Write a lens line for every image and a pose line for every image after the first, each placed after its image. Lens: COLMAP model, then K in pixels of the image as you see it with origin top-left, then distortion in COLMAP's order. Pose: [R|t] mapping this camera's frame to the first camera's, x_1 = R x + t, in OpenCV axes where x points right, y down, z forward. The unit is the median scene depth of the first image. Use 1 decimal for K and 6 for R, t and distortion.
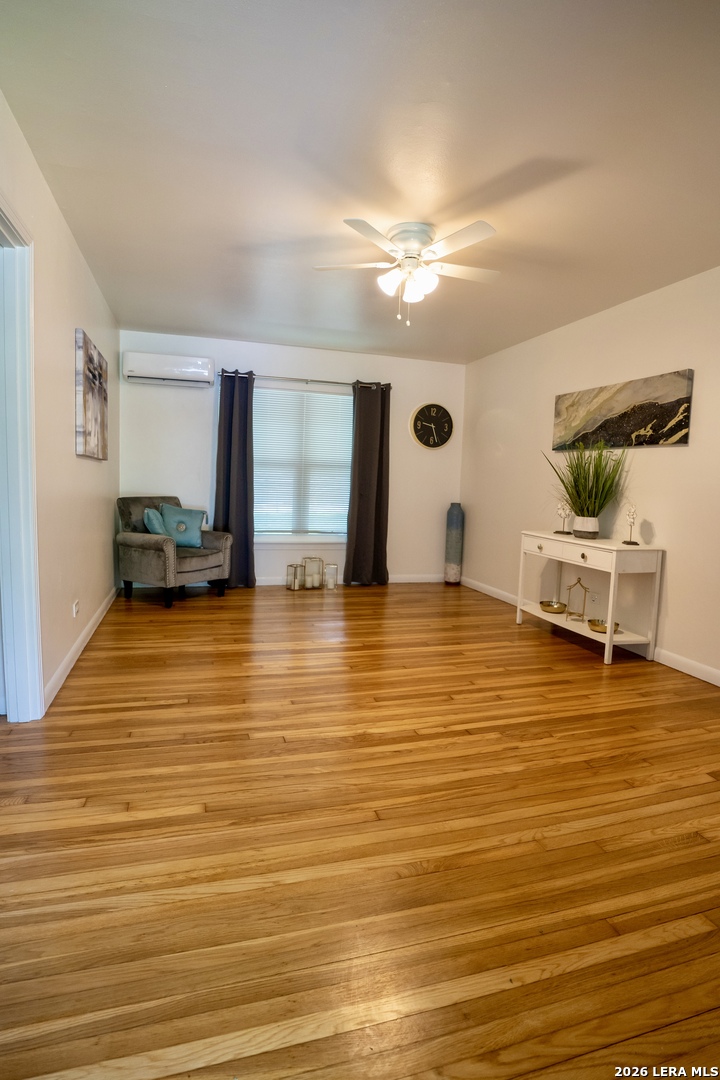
lens RADIAL K [[574.7, 0, 364.3], [0, 574.7, 542.6], [0, 0, 1]] dist [-0.054360, -0.000232]
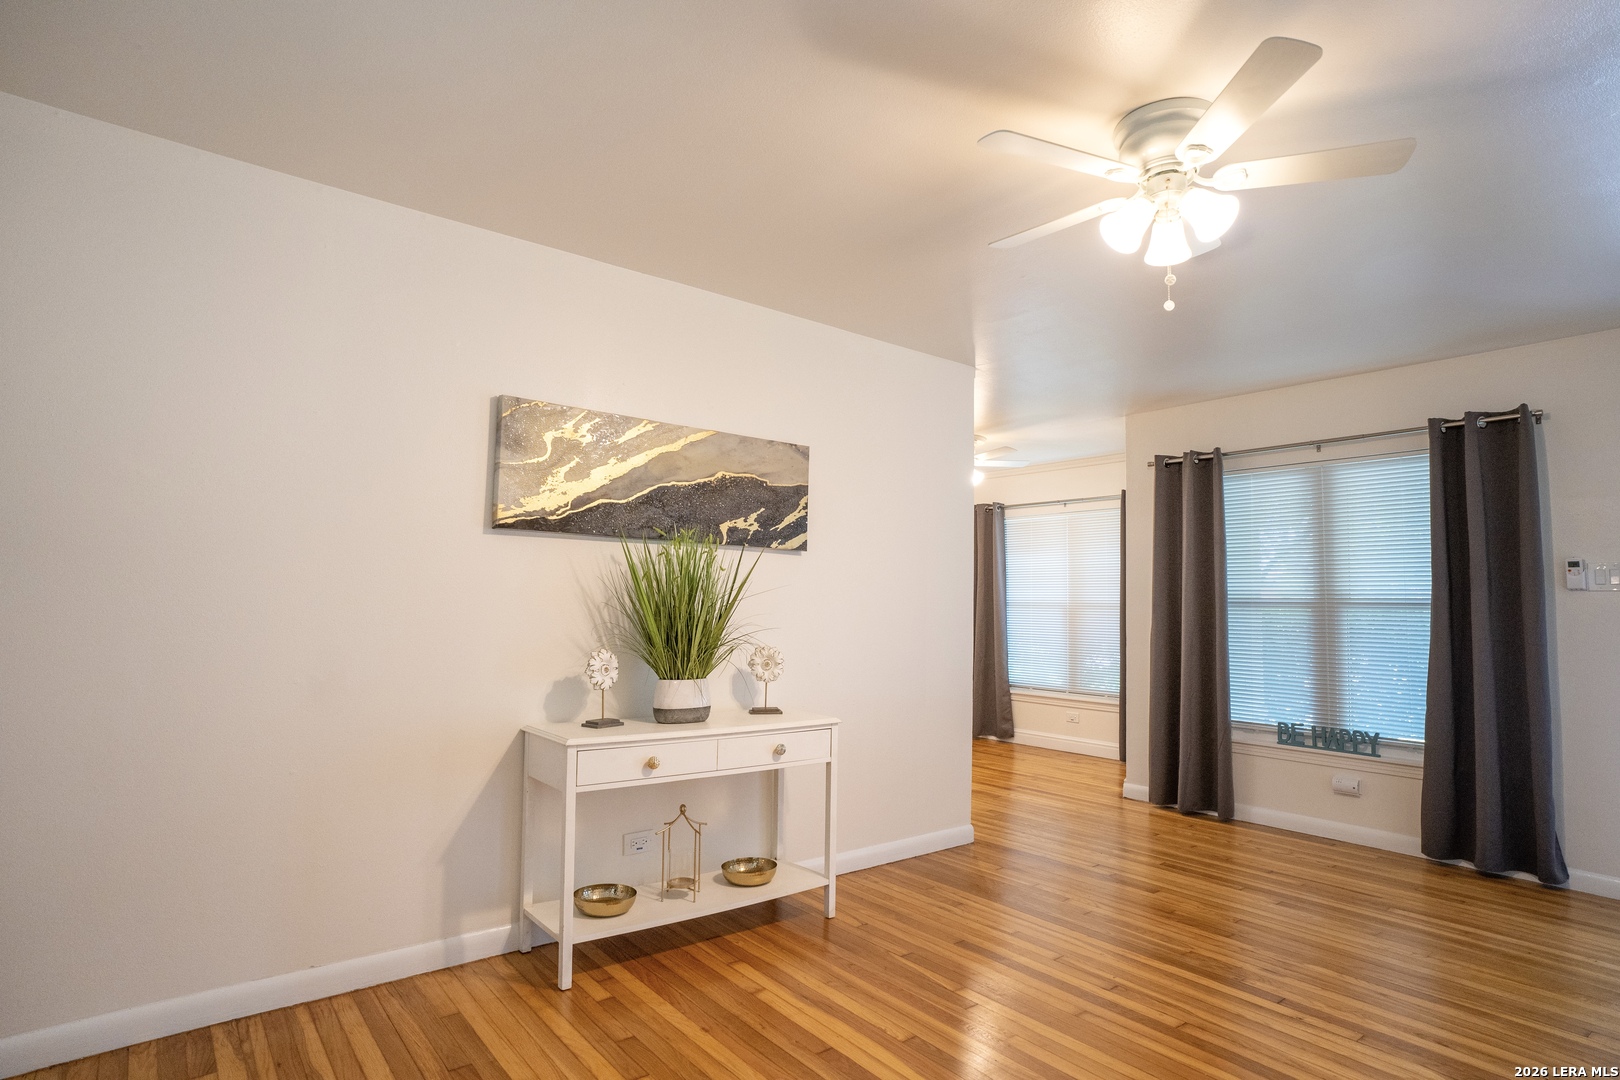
lens RADIAL K [[840.9, 0, 815.7], [0, 840.9, 570.9], [0, 0, 1]] dist [-0.003682, 0.000076]
pose [[-0.365475, 0.008087, 0.930786, -0.319687], [0.076383, 0.996850, 0.021331, -0.137705], [-0.927682, 0.078892, -0.364942, 1.090582]]
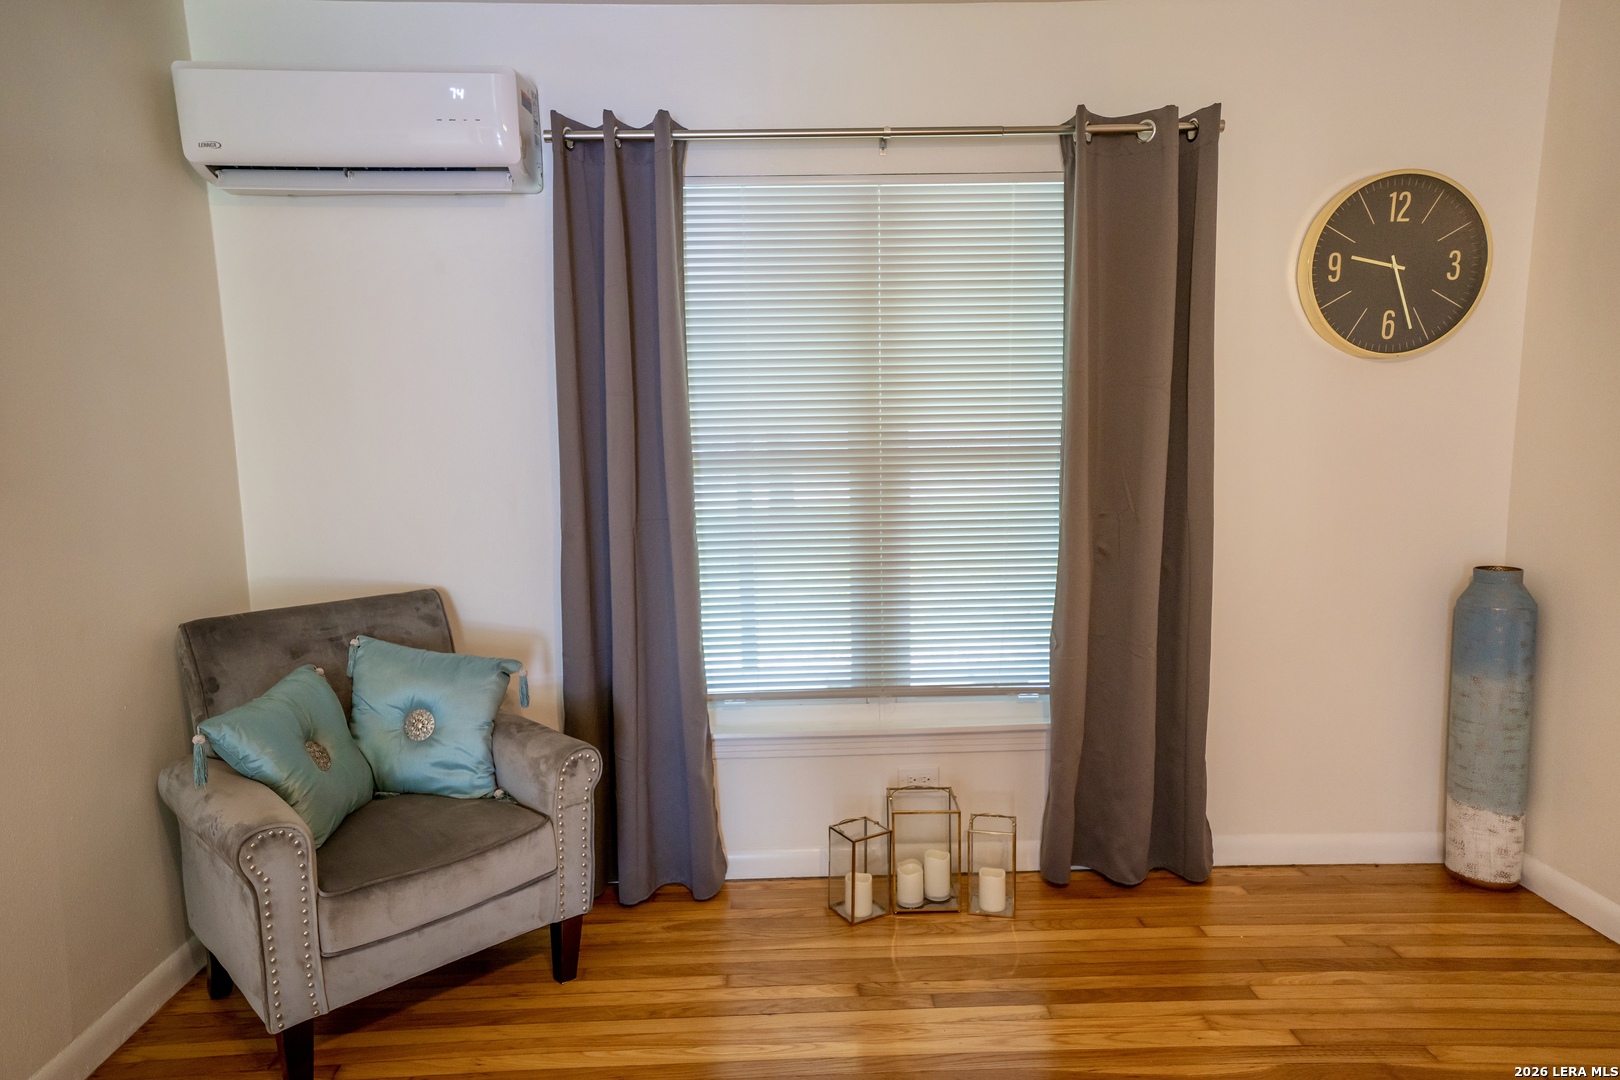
lens RADIAL K [[1046.1, 0, 810.4], [0, 1046.1, 556.0], [0, 0, 1]] dist [-0.044171, 0.129686]
pose [[0.964558, -0.018030, -0.263256, -0.012130], [0.025460, 0.999367, 0.024841, -0.134331], [0.262641, -0.030663, 0.964406, 0.691561]]
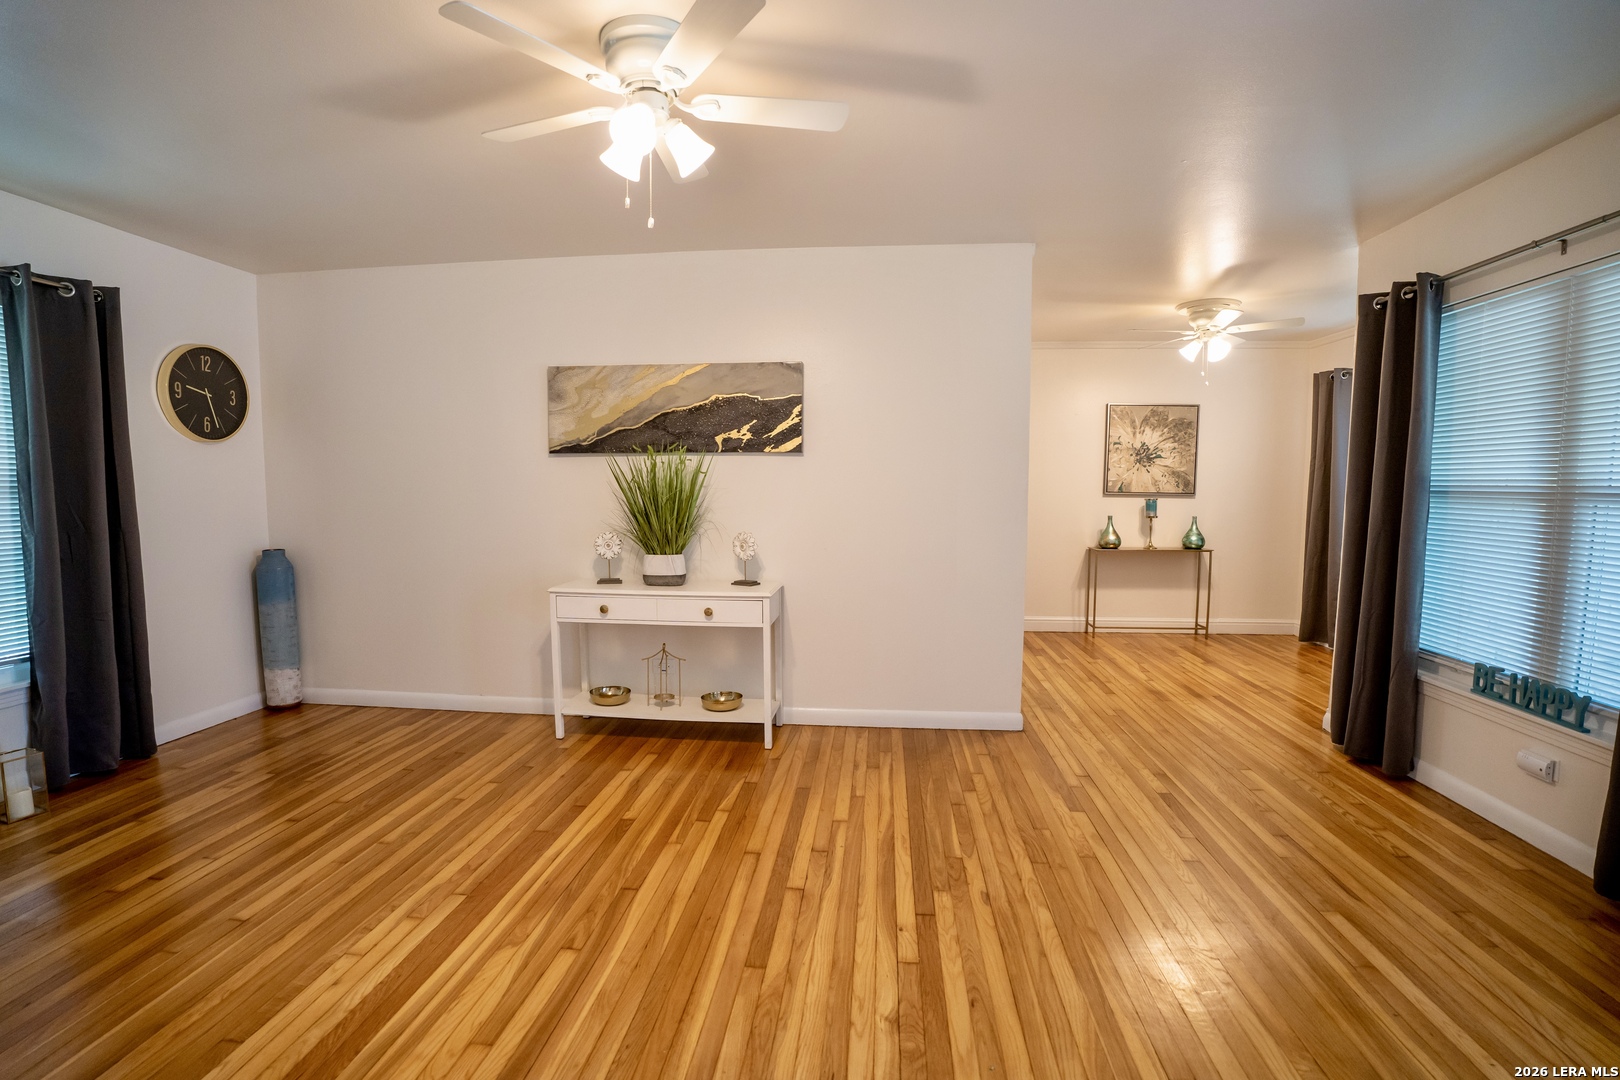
lens RADIAL K [[758.5, 0, 812.1], [0, 758.5, 548.2], [0, 0, 1]] dist [-0.077425, 0.019498]
pose [[0.381071, -0.111335, 0.917818, -0.357046], [0.110403, 0.991099, 0.074386, -0.094686], [-0.917931, 0.072983, 0.389970, 0.453837]]
